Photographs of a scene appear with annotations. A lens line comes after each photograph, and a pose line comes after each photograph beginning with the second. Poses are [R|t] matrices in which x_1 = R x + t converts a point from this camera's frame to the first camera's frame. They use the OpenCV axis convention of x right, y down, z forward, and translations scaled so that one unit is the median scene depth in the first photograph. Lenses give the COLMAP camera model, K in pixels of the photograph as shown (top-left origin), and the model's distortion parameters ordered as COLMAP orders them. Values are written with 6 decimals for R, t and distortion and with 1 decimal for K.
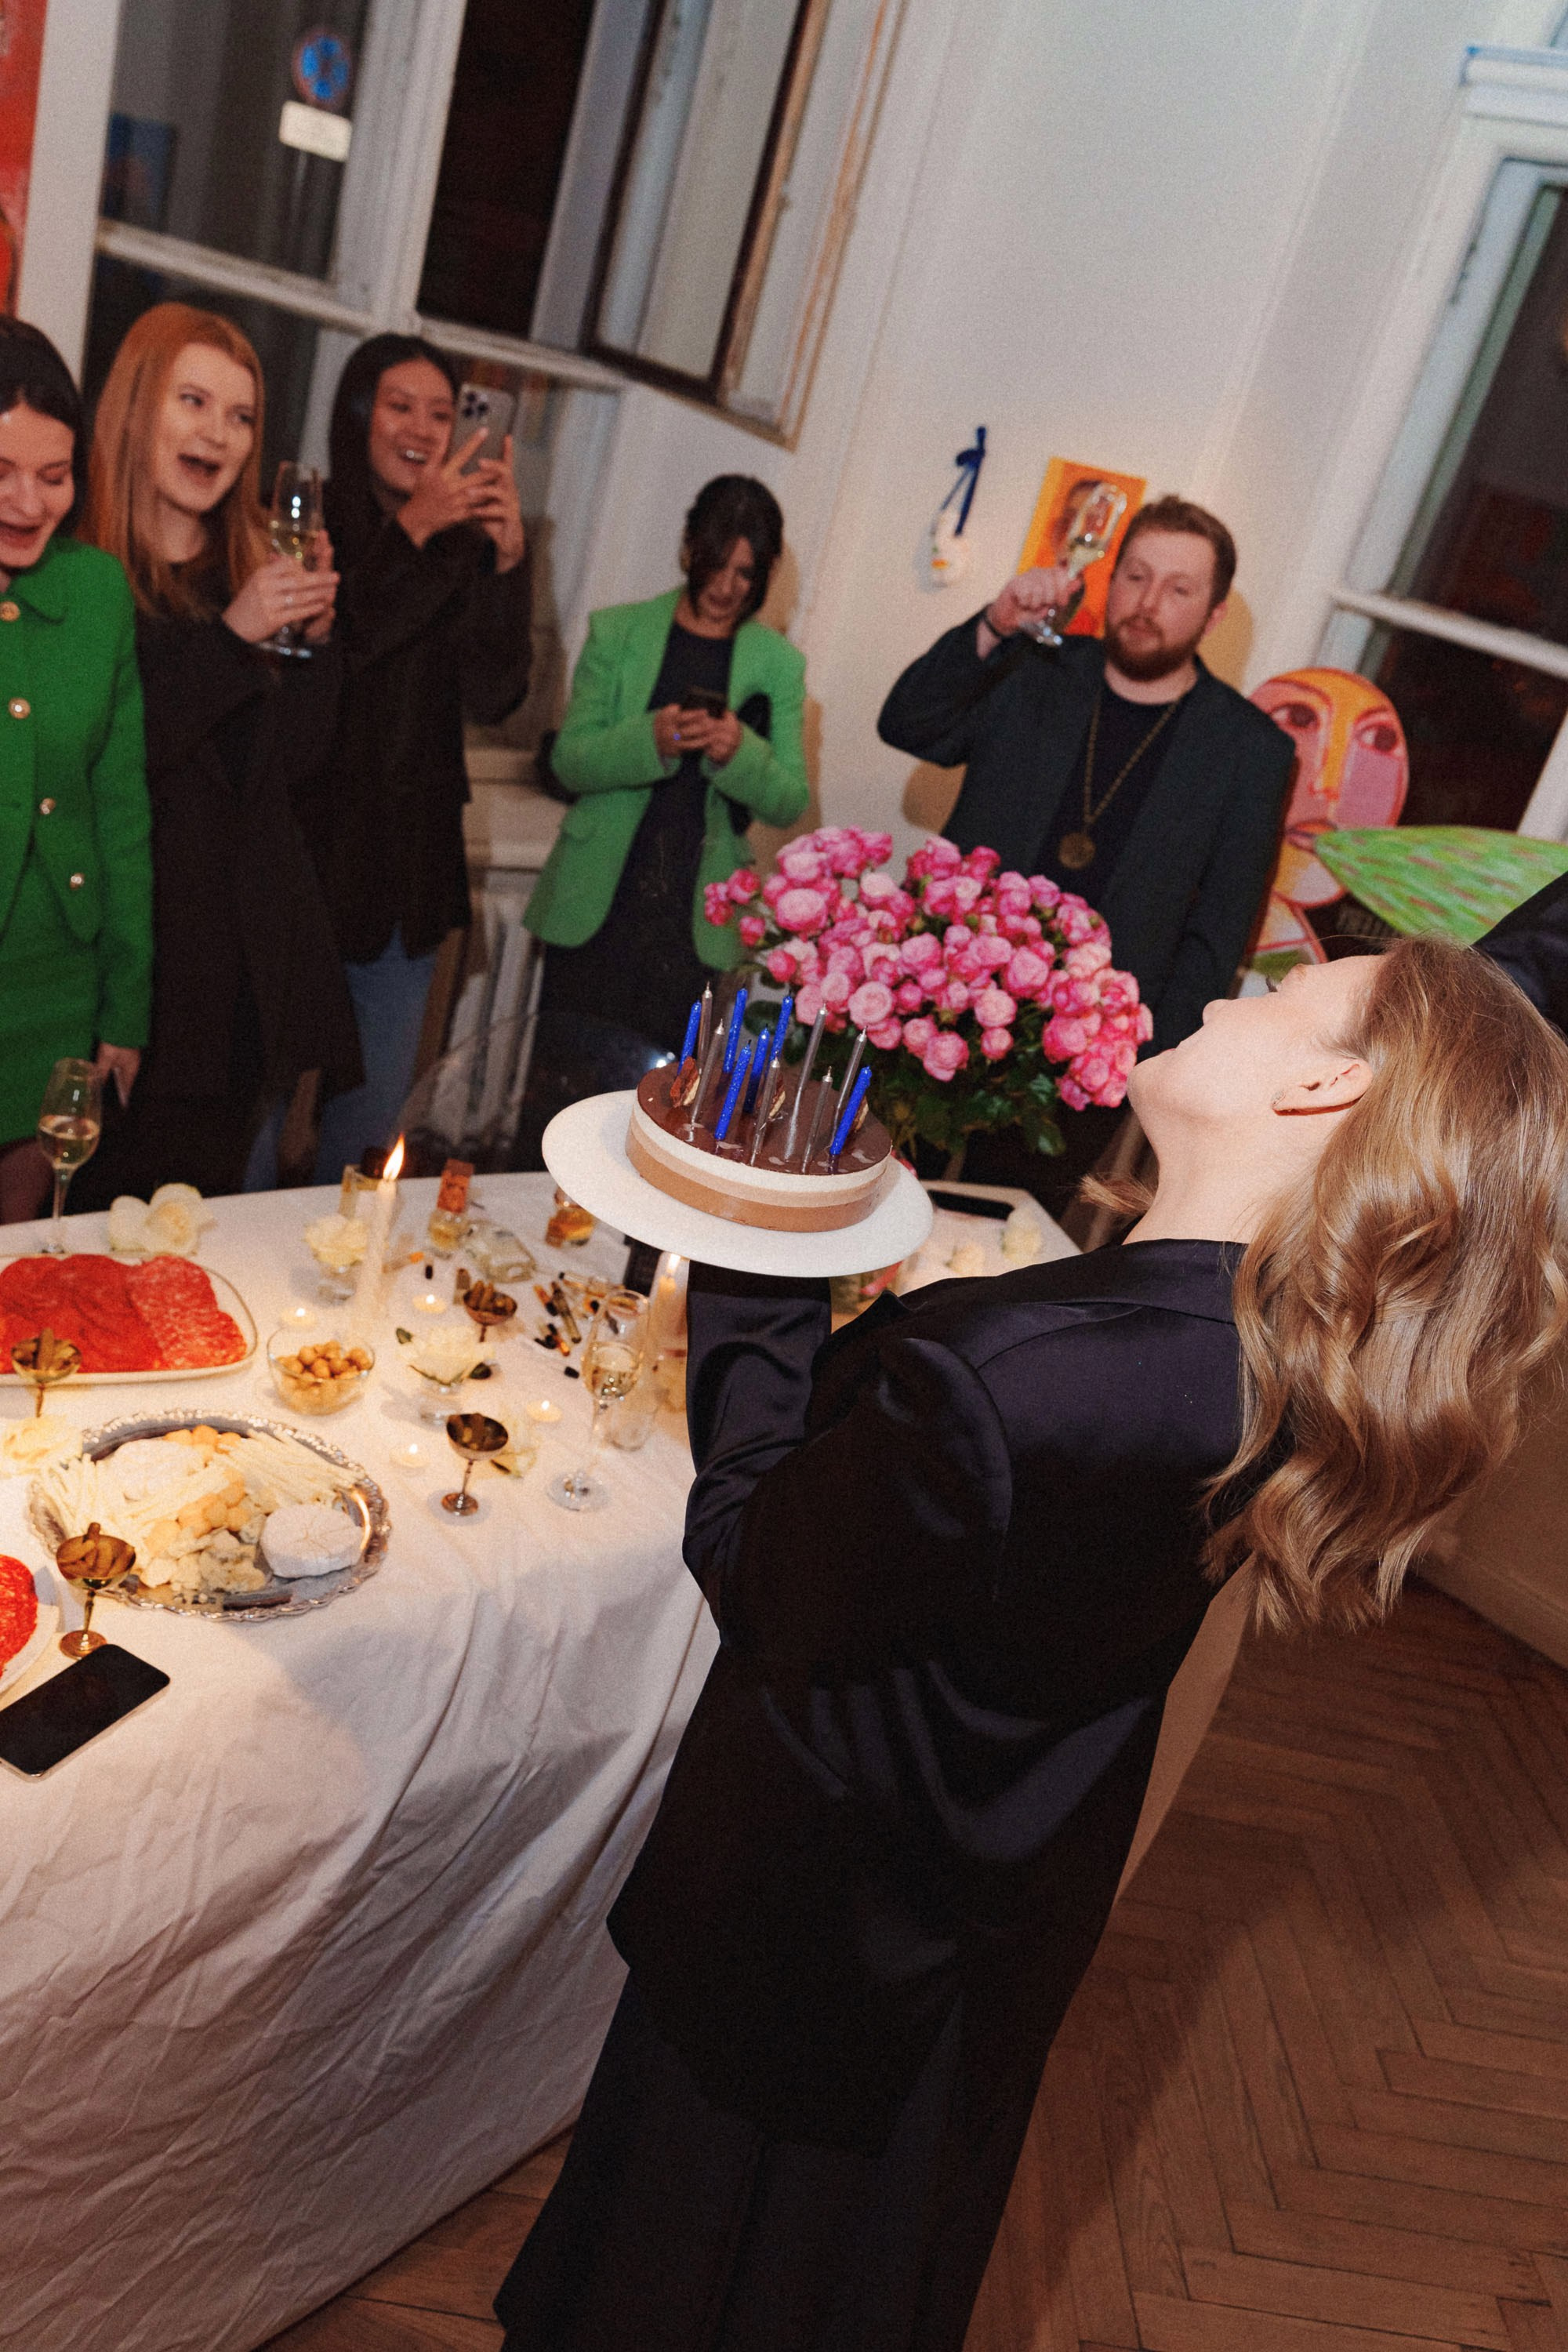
lens RADIAL K [[1868.9, 0, 789.5], [0, 1868.9, 1179.4], [0, 0, 1]] dist [0.001551, 0.000836]
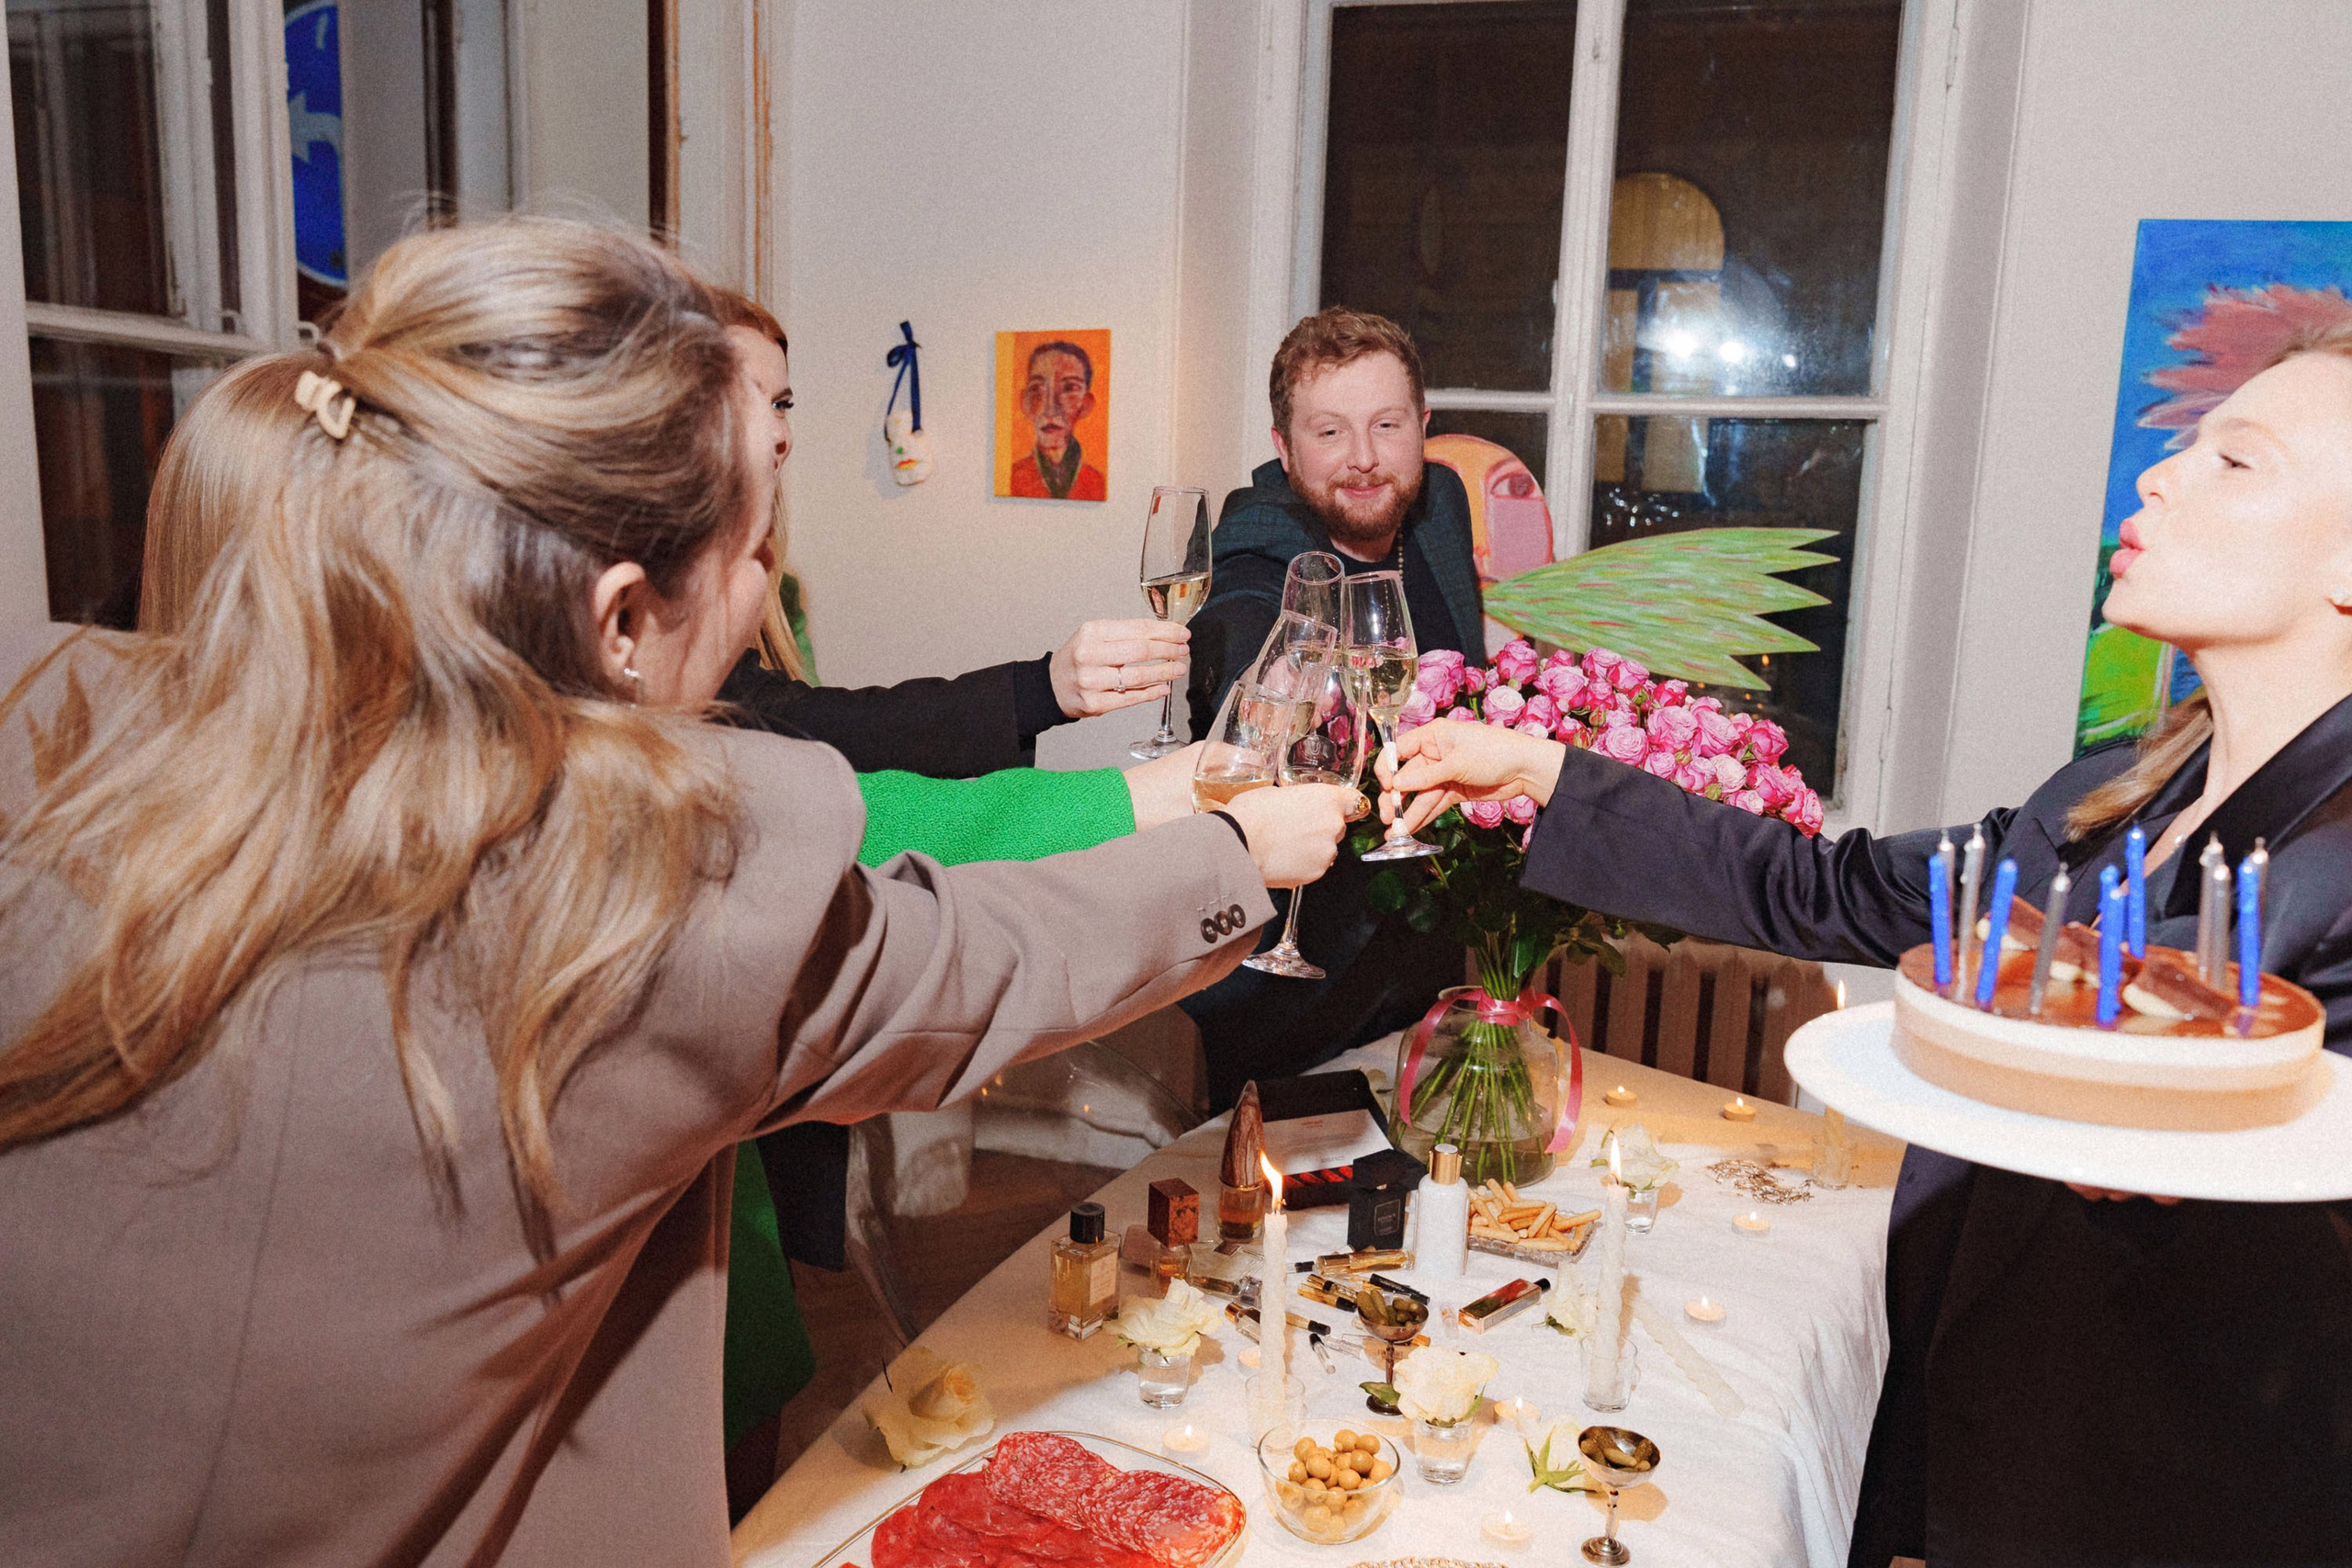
lens RADIAL K [[1868.7, 0, 1169.1], [0, 1868.7, 773.6], [0, 0, 1]] dist [0.001551, 0.000836]
pose [[0.860793, -0.303887, 0.408275, -0.483263], [0.367432, 0.926126, -0.085349, -0.109527], [-0.352177, 0.223481, 0.908860, 0.256255]]
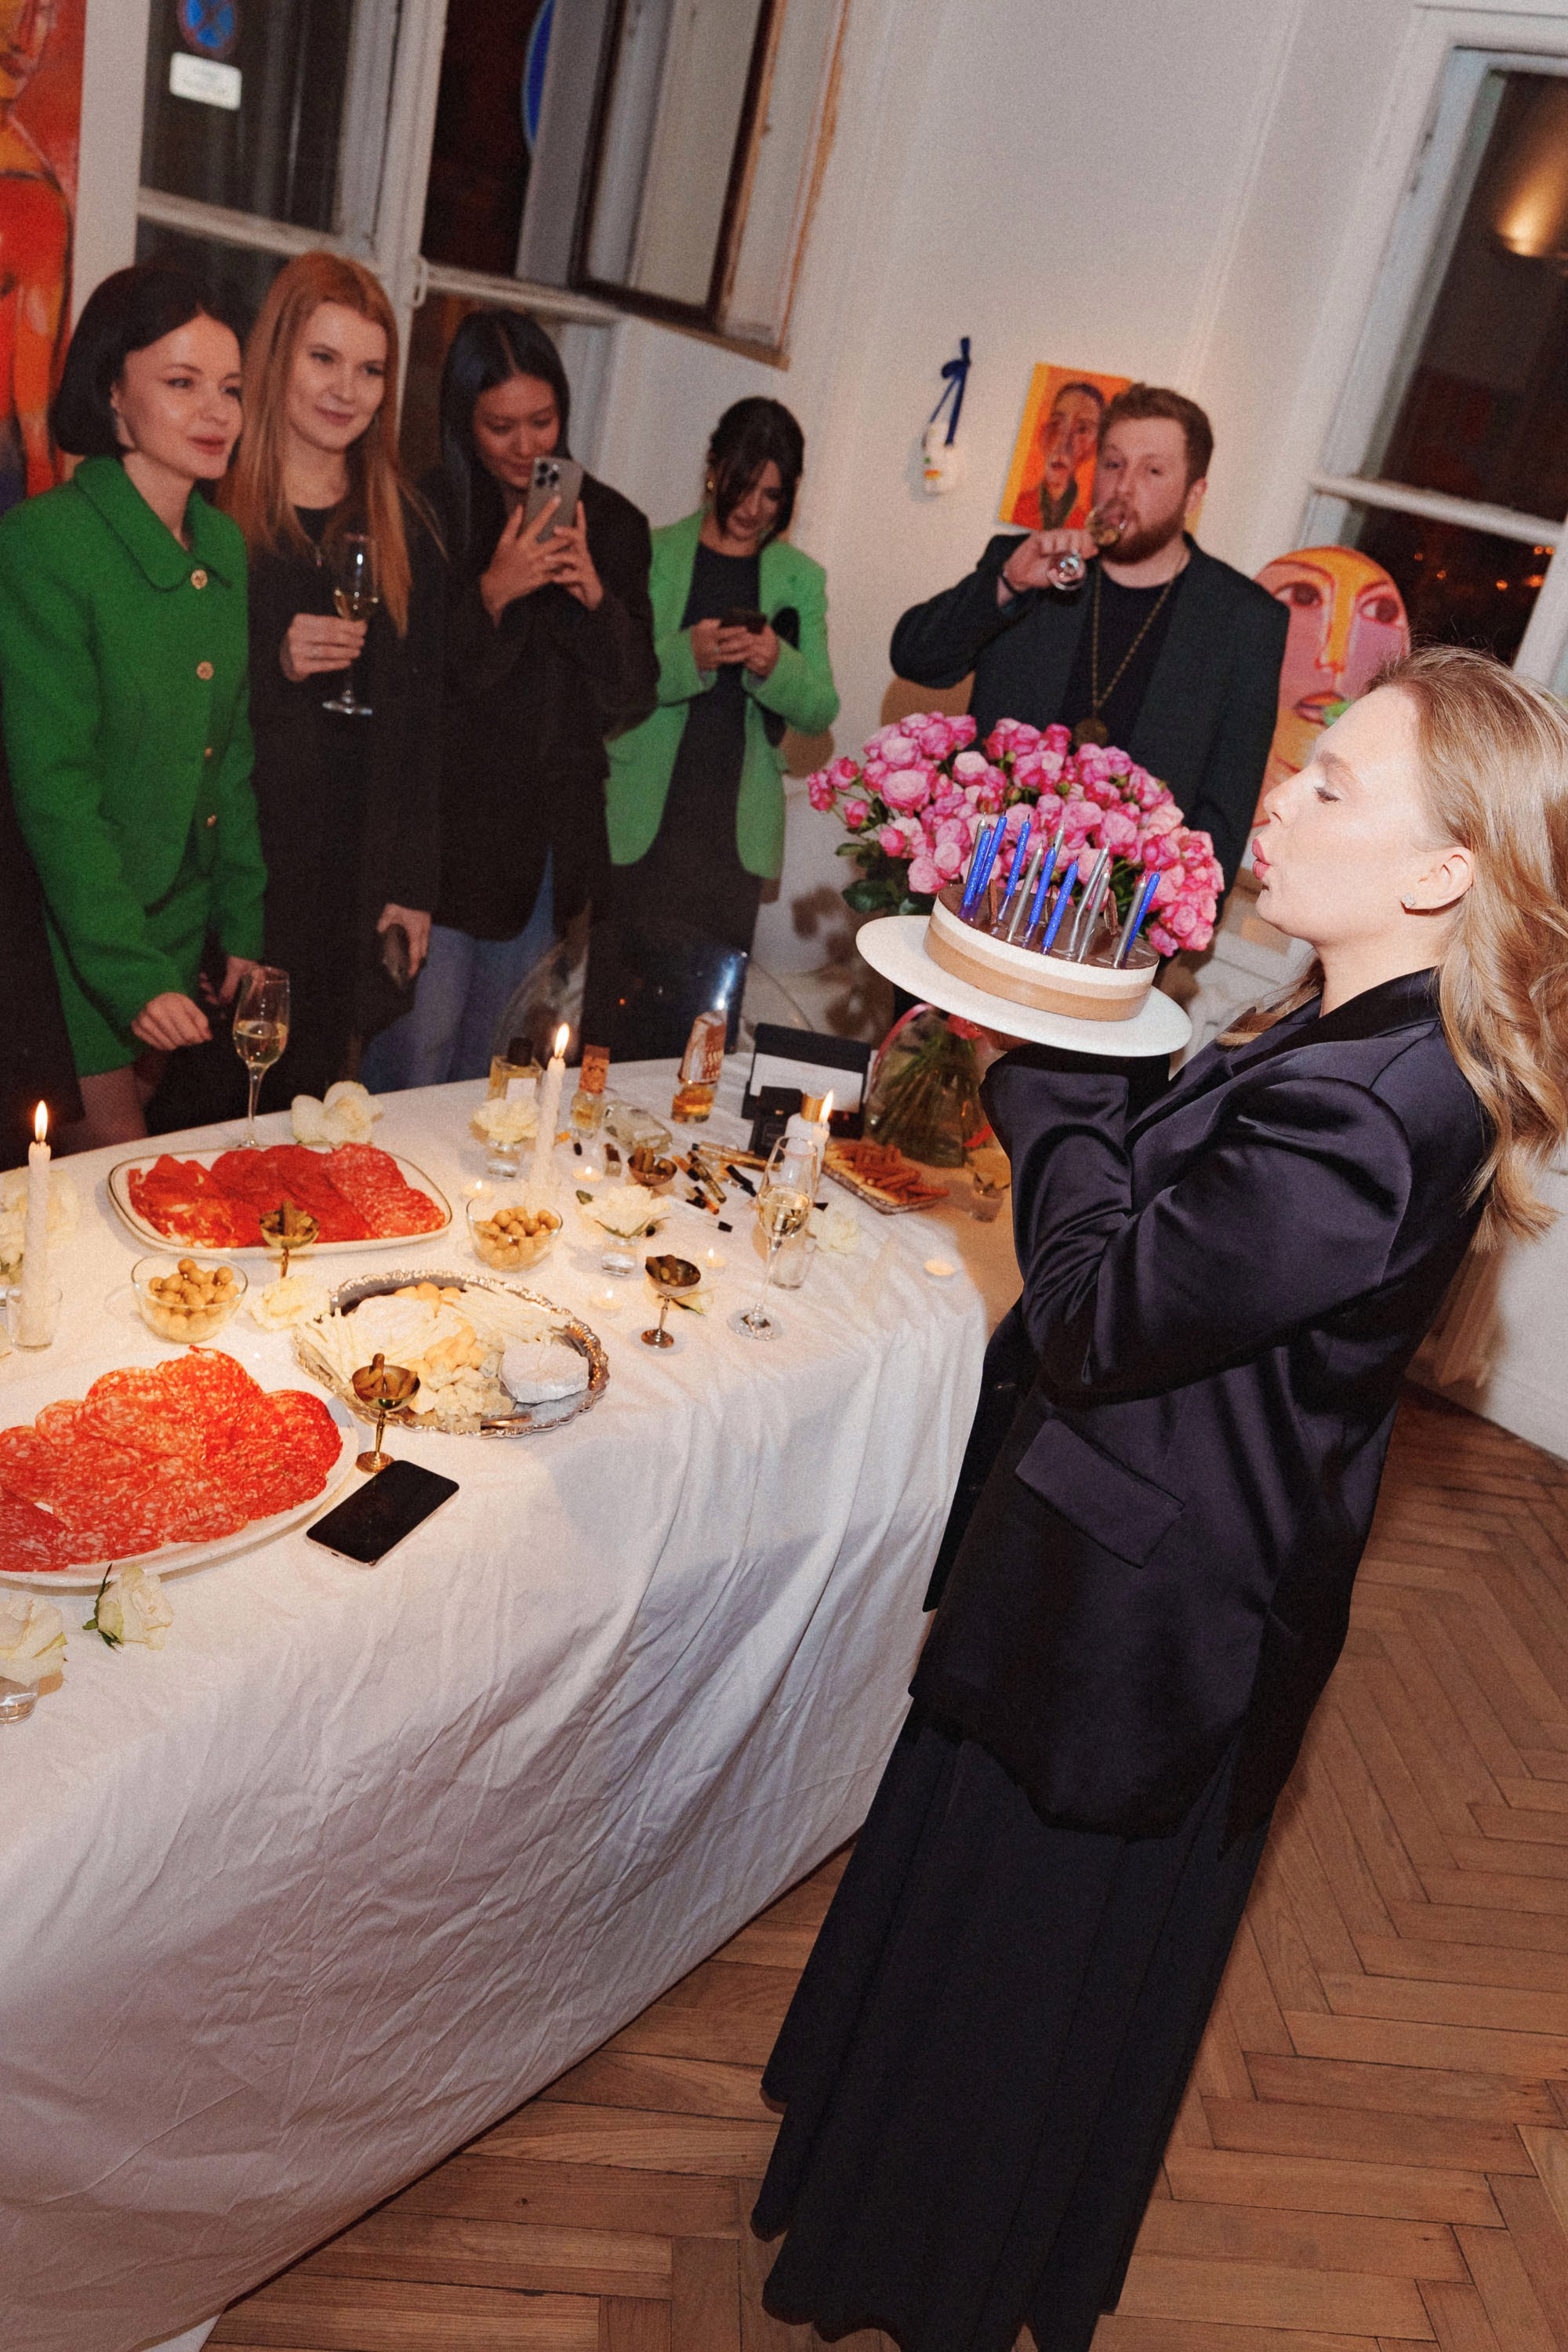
lens RADIAL K [[1868.9, 0, 791.2], [0, 1868.9, 1181.3], [0, 0, 1]] dist [0.001551, 0.000836]
pose [[0.997160, -0.070900, 0.025412, -0.104962], [0.070016, 0.996962, 0.034124, 0.042410], [-0.027754, -0.032248, 0.999094, -0.094991]]
